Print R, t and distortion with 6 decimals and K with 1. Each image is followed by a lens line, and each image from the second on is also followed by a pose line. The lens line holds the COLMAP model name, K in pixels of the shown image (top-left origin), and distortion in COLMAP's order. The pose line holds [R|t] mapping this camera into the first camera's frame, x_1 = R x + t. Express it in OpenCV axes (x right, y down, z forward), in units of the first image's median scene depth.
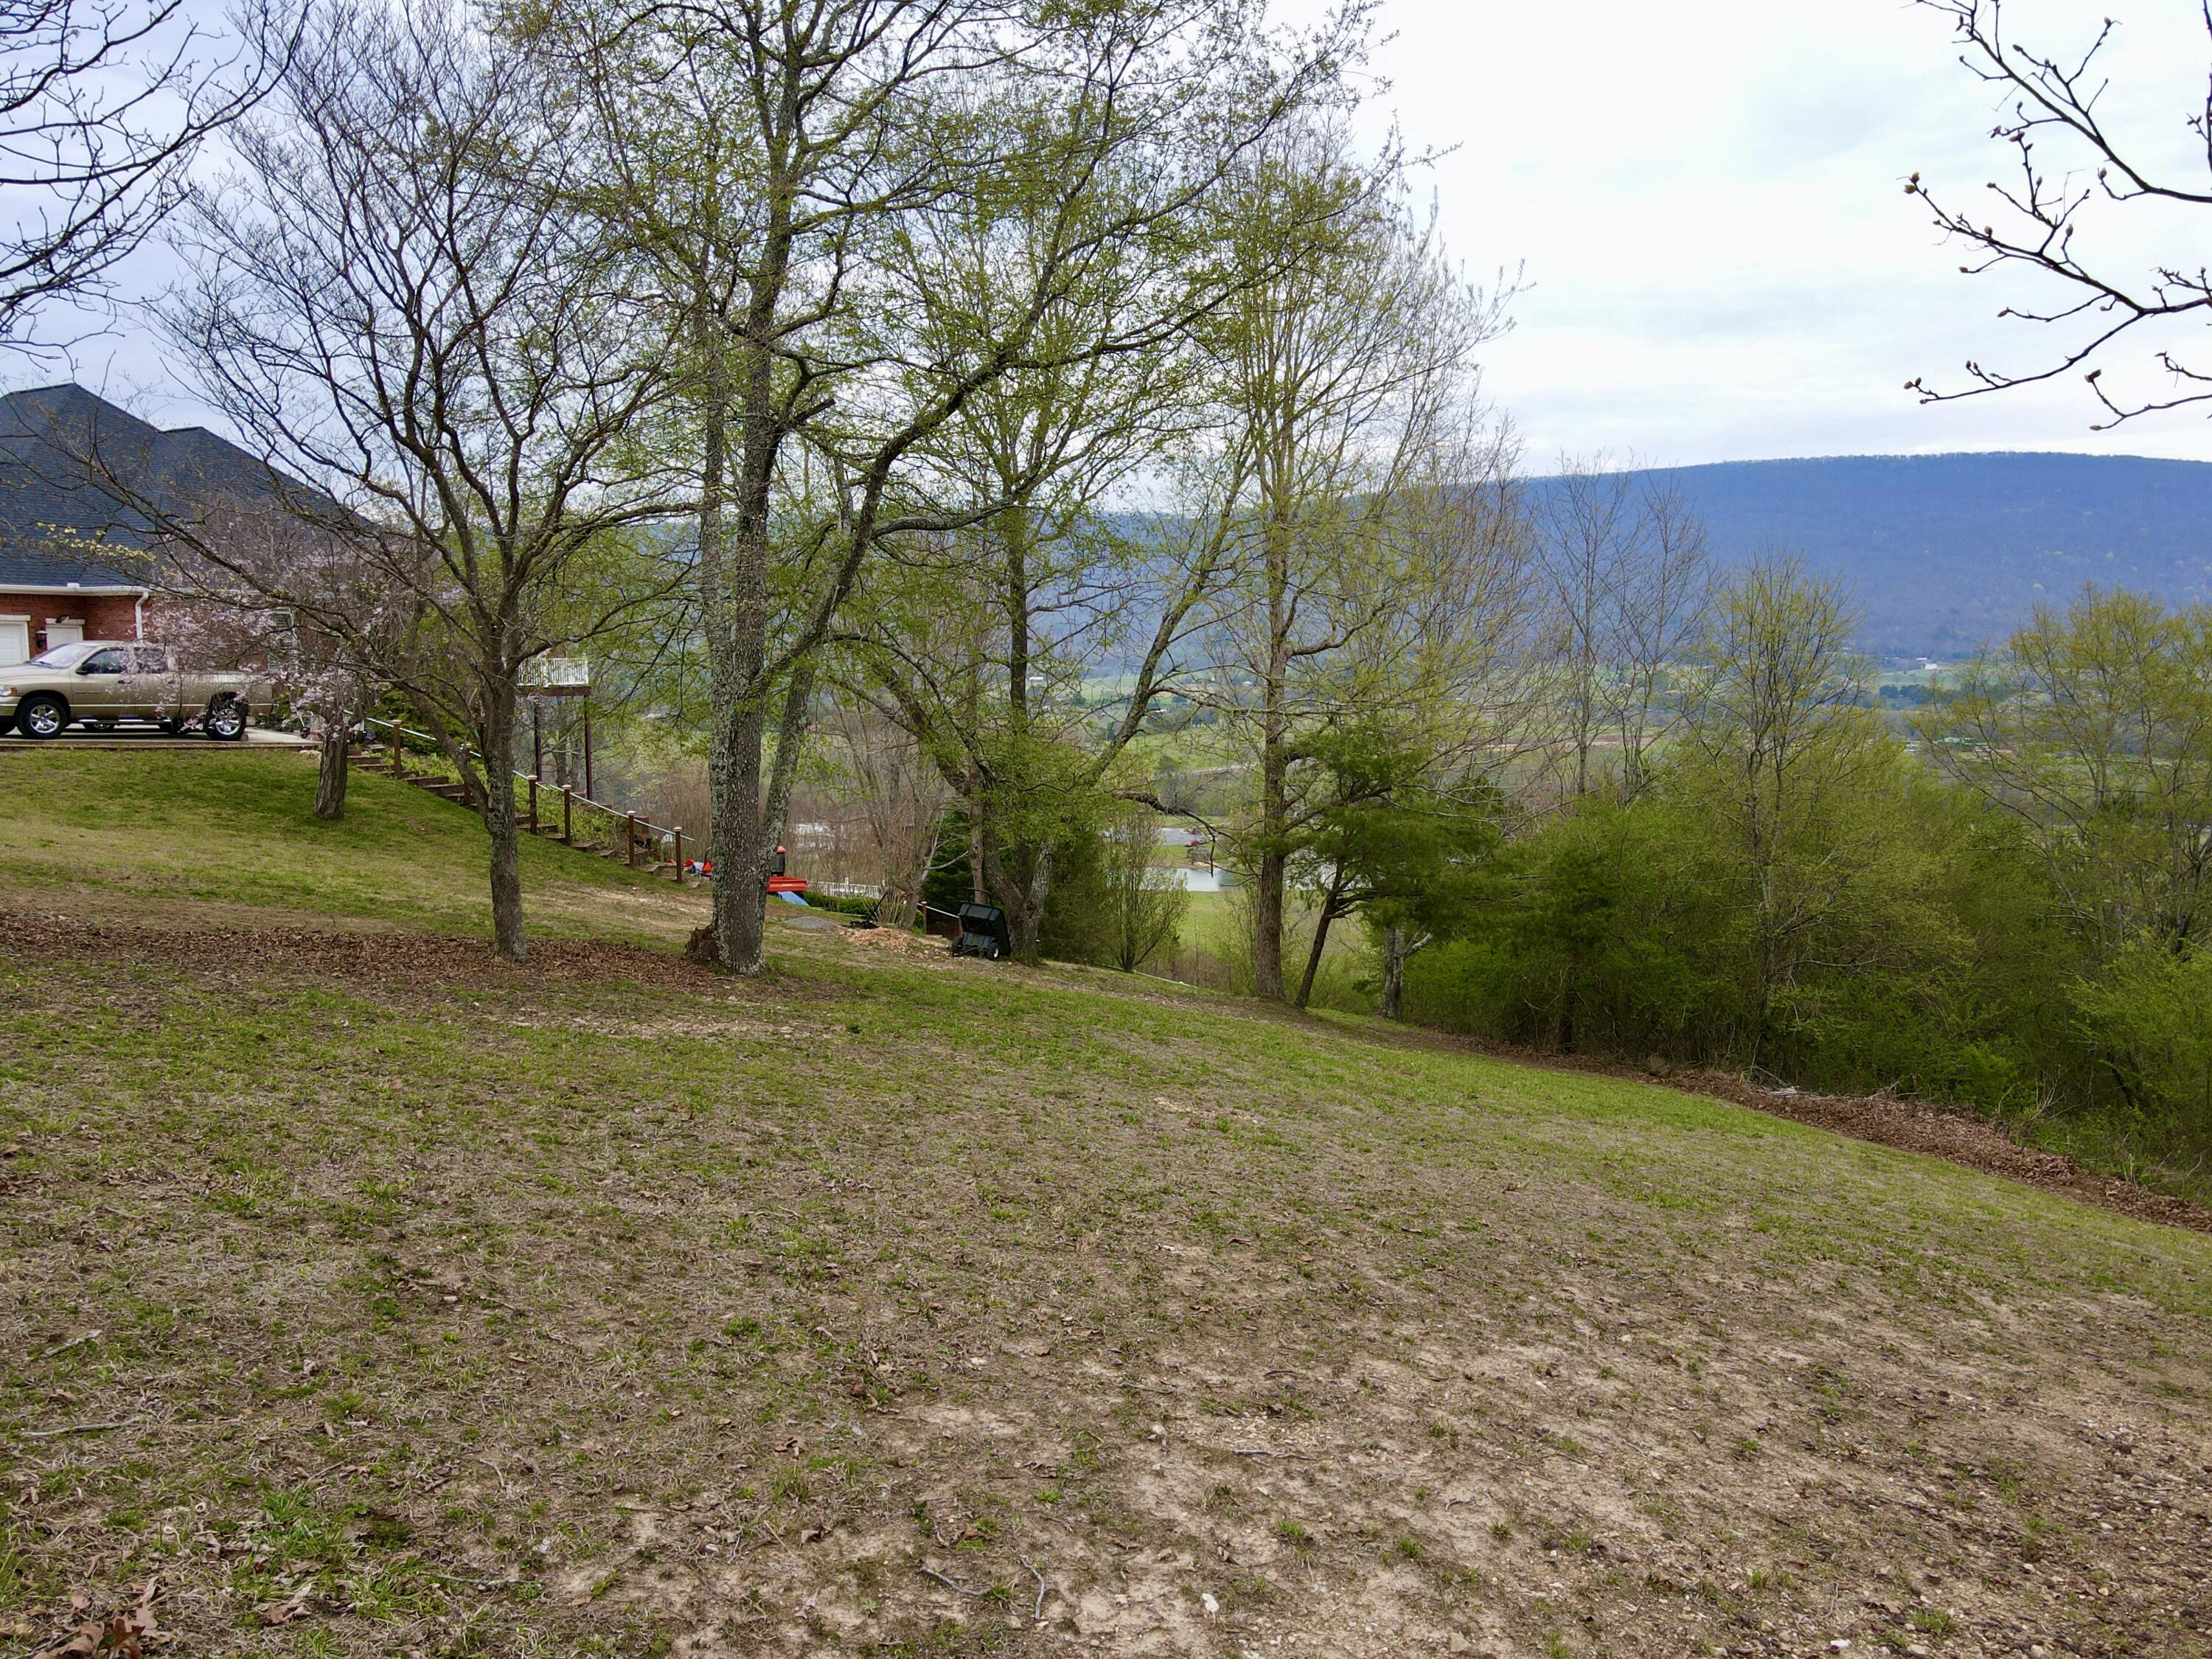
lens RADIAL K [[1624.4, 0, 1112.5], [0, 1624.4, 824.5], [0, 0, 1]] dist [0.001024, 0.026252]
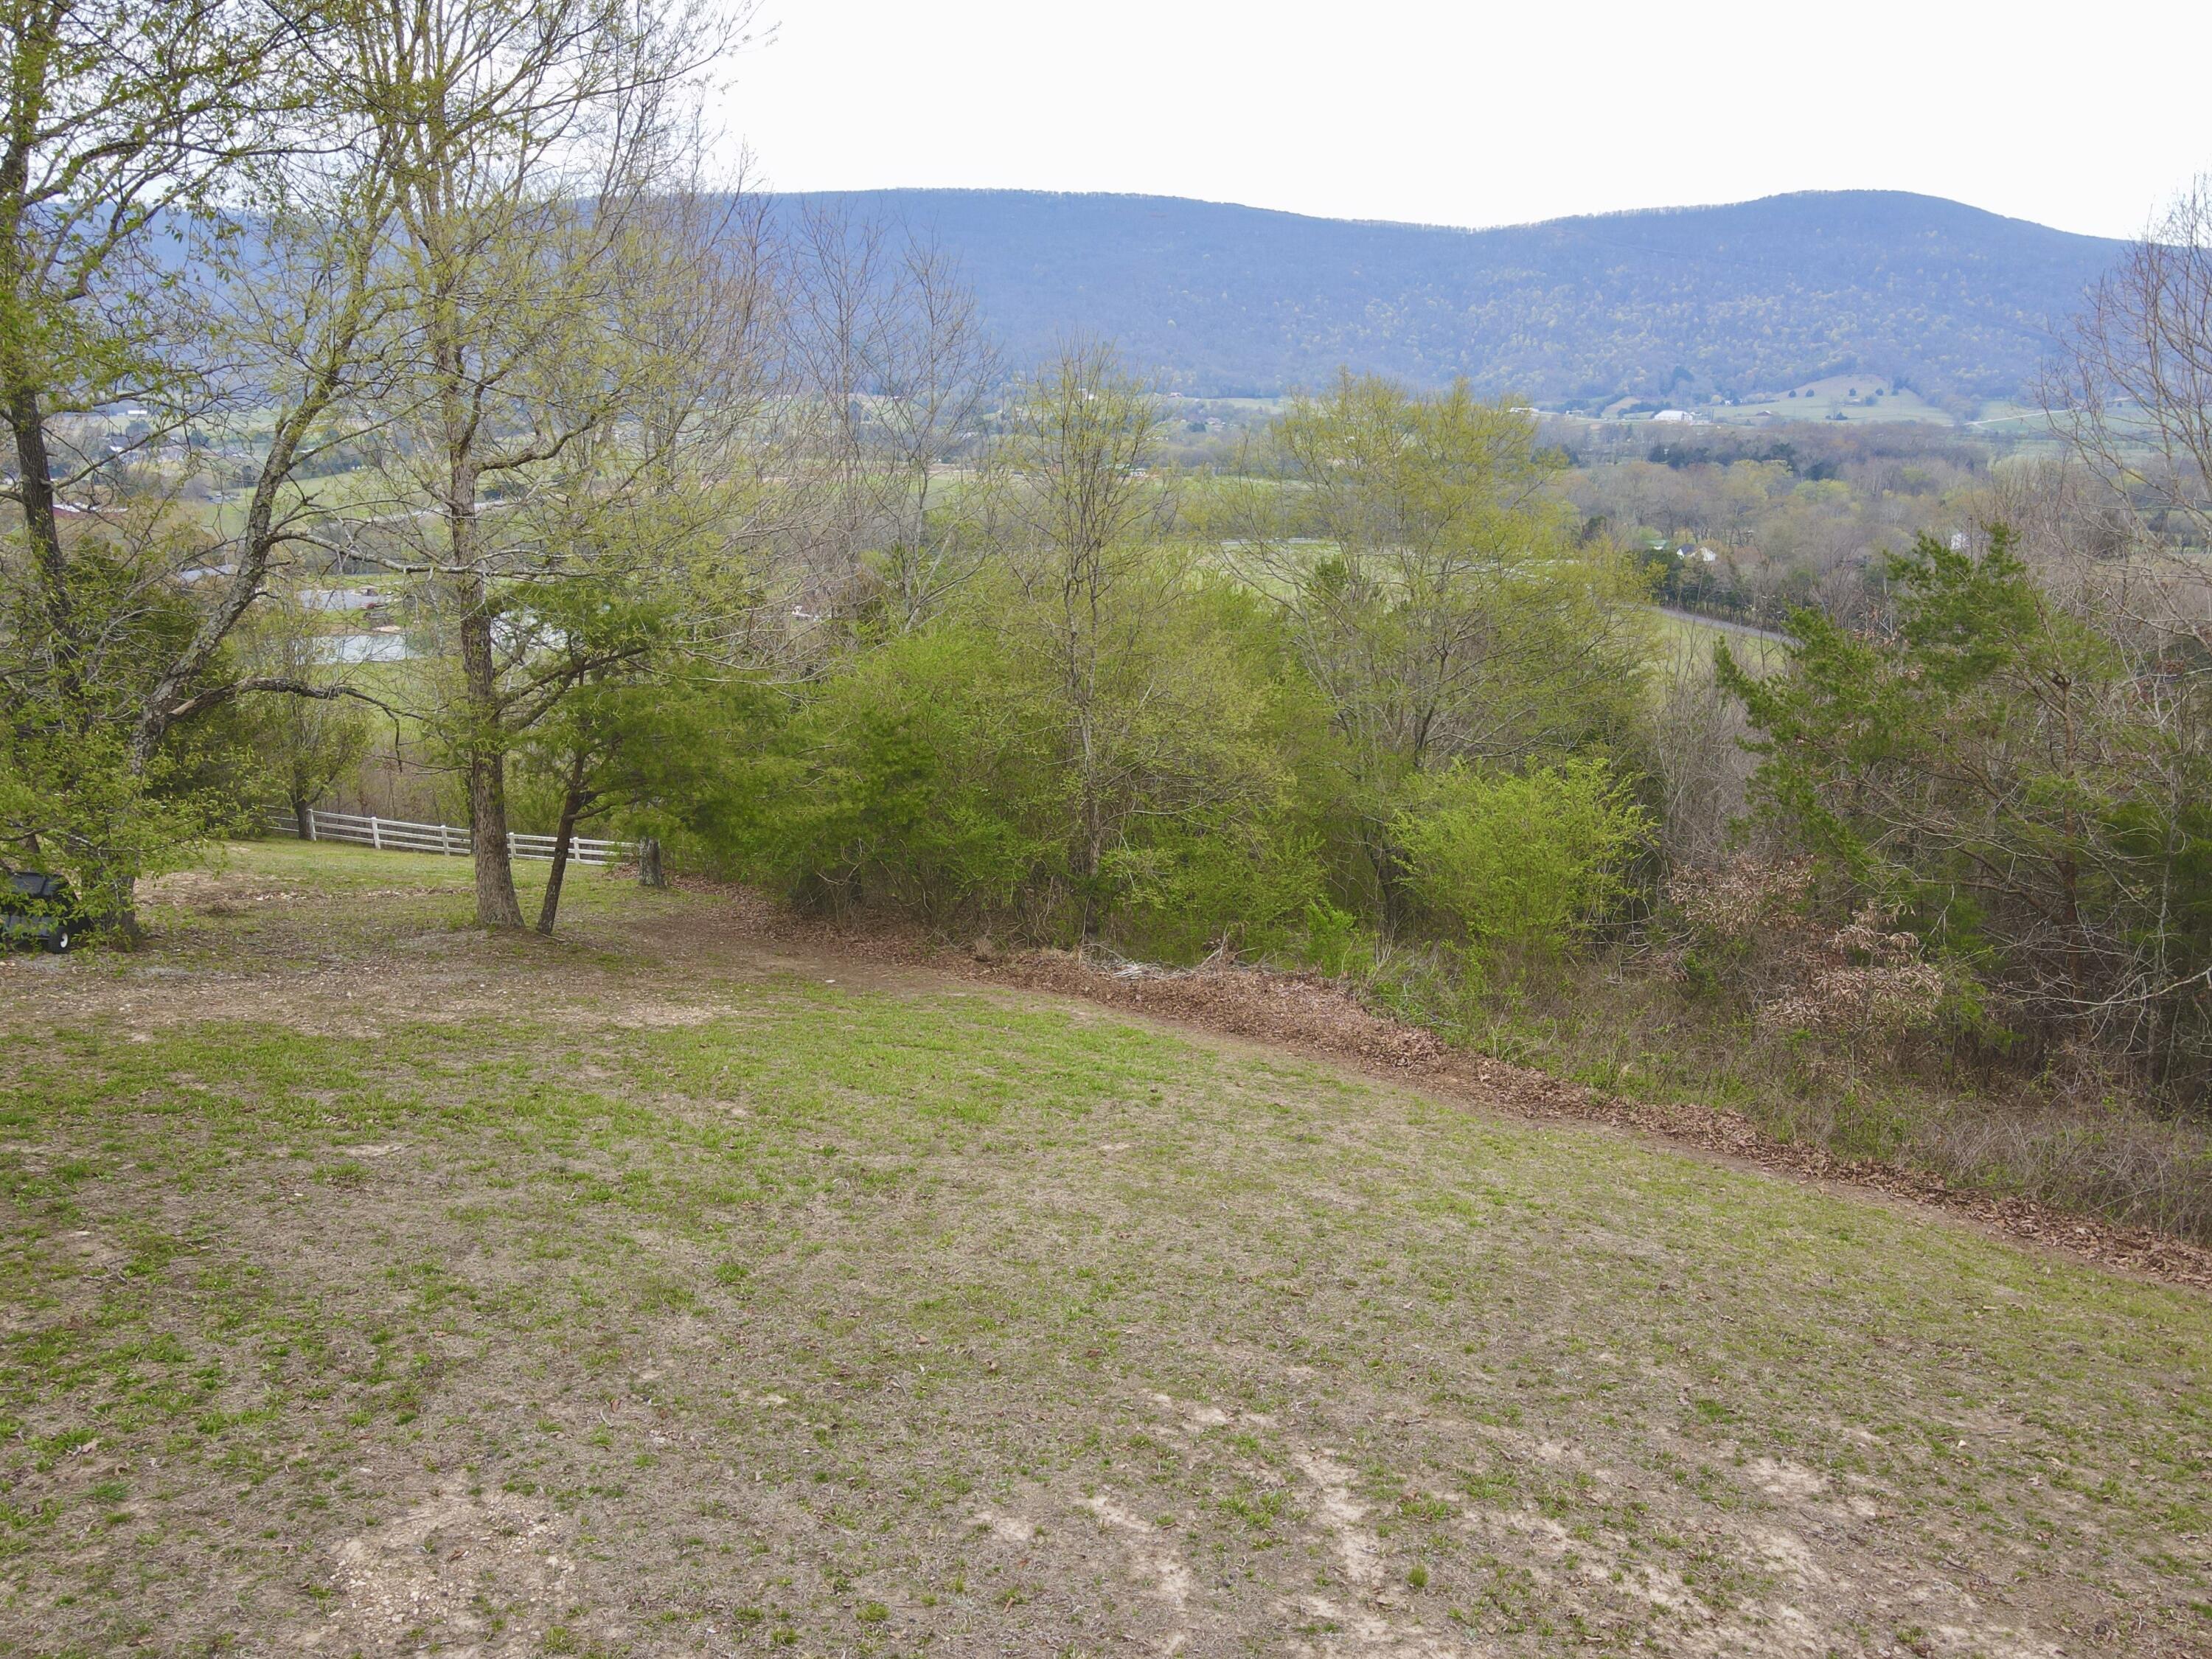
lens RADIAL K [[1624.4, 0, 1108.6], [0, 1624.4, 822.3], [0, 0, 1]] dist [0.001024, 0.026252]
pose [[0.888885, -0.119390, 0.442299, 0.020200], [0.047942, 0.984386, 0.169367, -0.066546], [-0.455614, -0.129343, 0.880730, 0.229605]]
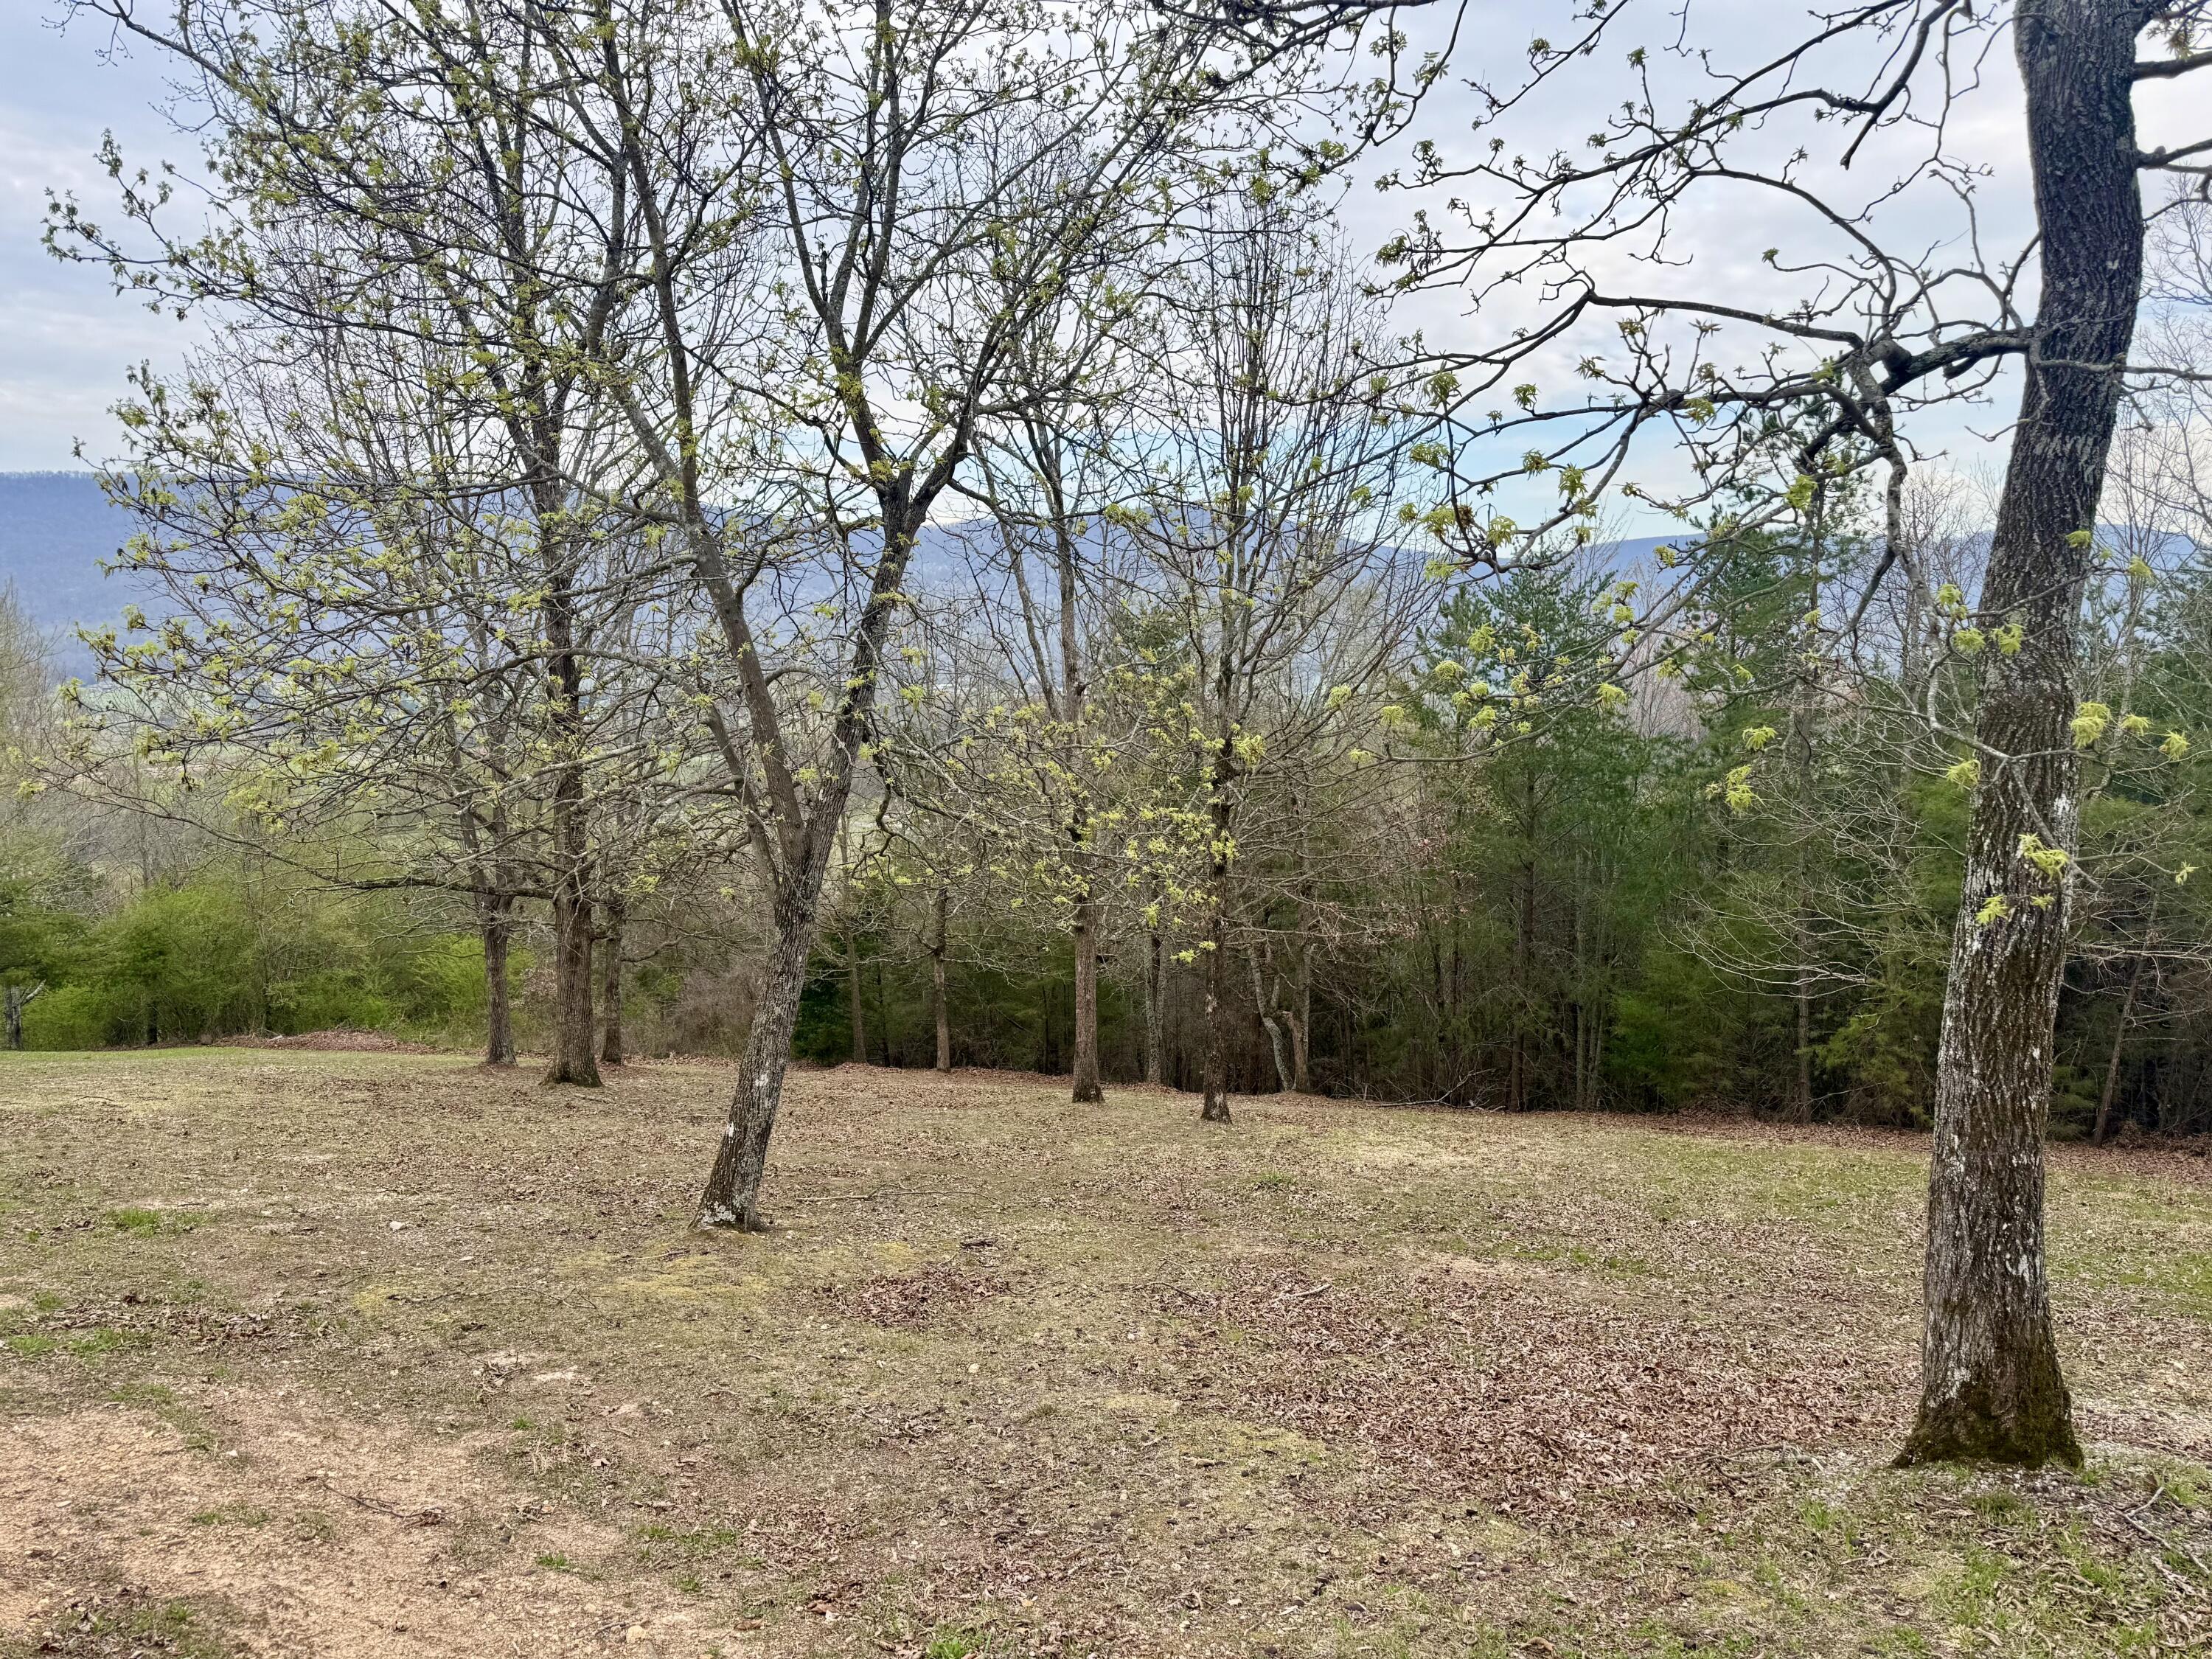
lens RADIAL K [[1561.8, 0, 1119.8], [0, 1561.8, 834.5], [0, 0, 1]] dist [0.004034, -0.004684]
pose [[0.676071, -0.088788, 0.731468, -0.236489], [0.085987, 0.995438, 0.041355, -0.063677], [-0.731802, 0.034937, 0.680621, -0.972880]]
